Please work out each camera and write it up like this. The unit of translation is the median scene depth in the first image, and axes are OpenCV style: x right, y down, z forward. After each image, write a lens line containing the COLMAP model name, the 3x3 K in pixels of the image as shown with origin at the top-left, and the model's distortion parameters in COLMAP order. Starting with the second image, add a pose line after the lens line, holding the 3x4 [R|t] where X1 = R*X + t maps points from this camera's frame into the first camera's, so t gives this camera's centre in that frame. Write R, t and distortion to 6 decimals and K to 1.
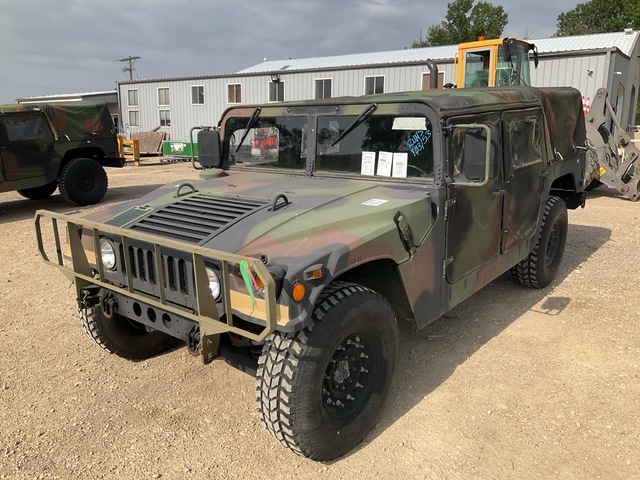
lens RADIAL K [[502.4, 0, 322.8], [0, 502.4, 236.1], [0, 0, 1]] dist [0.004057, 0.001888]
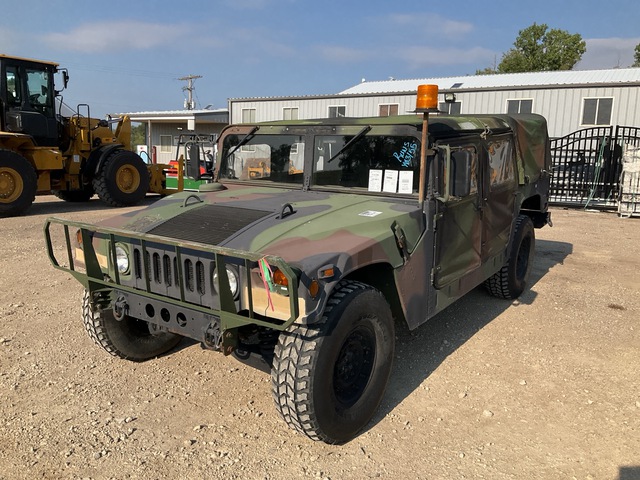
lens RADIAL K [[516.0, 0, 320.0], [0, 516.0, 240.0], [0, 0, 1]] dist [-0.006152, -0.006904]
pose [[0.997304, 0.012968, 0.072230, -0.093033], [-0.009981, 0.999086, -0.041572, 0.040691], [-0.072703, 0.040739, 0.996521, -0.124779]]
